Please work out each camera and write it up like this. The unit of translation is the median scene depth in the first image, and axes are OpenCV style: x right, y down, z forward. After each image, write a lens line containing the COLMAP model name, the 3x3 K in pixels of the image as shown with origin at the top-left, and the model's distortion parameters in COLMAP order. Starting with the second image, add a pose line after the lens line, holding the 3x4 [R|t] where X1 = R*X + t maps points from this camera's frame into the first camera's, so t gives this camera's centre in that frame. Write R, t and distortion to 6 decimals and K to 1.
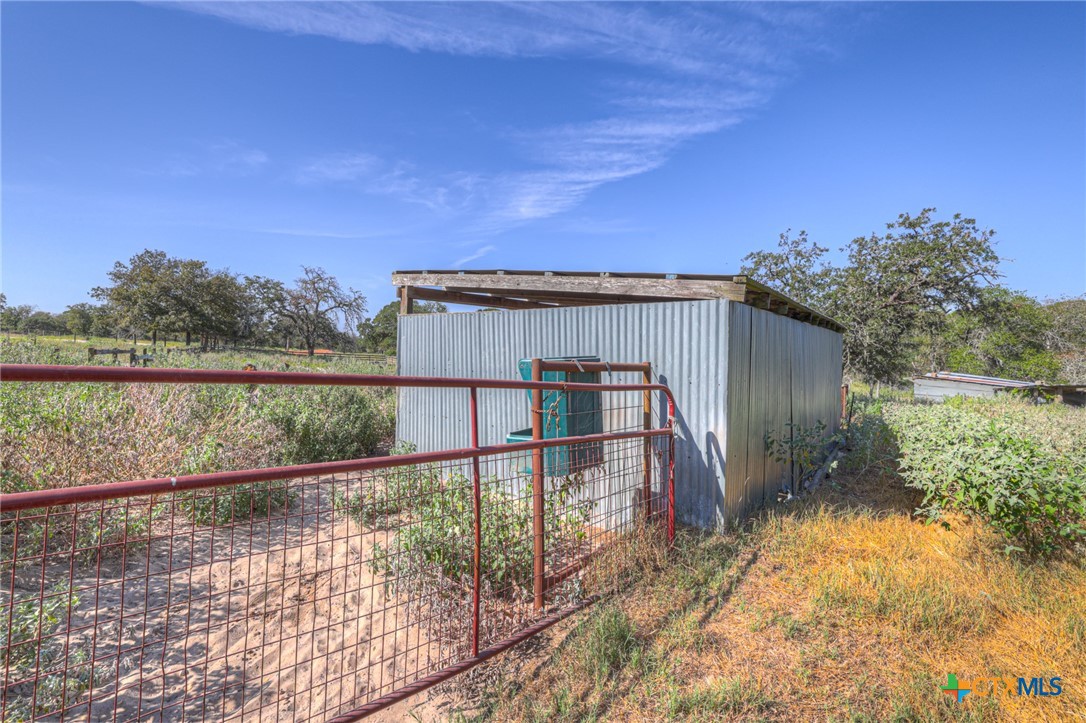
lens RADIAL K [[477.0, 0, 543.0], [0, 477.0, 361.5], [0, 0, 1]] dist [0.001965, 0.000553]
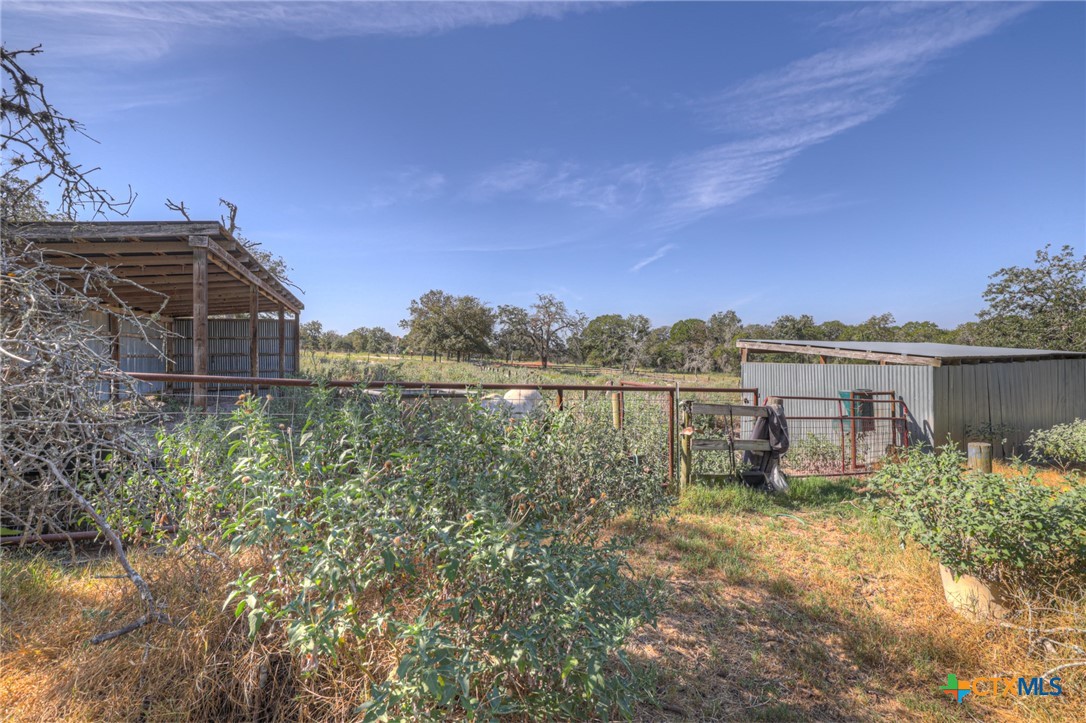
lens RADIAL K [[477.0, 0, 543.0], [0, 477.0, 361.5], [0, 0, 1]] dist [0.001965, 0.000553]
pose [[0.923961, -0.012017, -0.382297, -0.466576], [0.005566, 0.999823, -0.017975, -0.106773], [0.382445, 0.014481, 0.923865, -1.814808]]
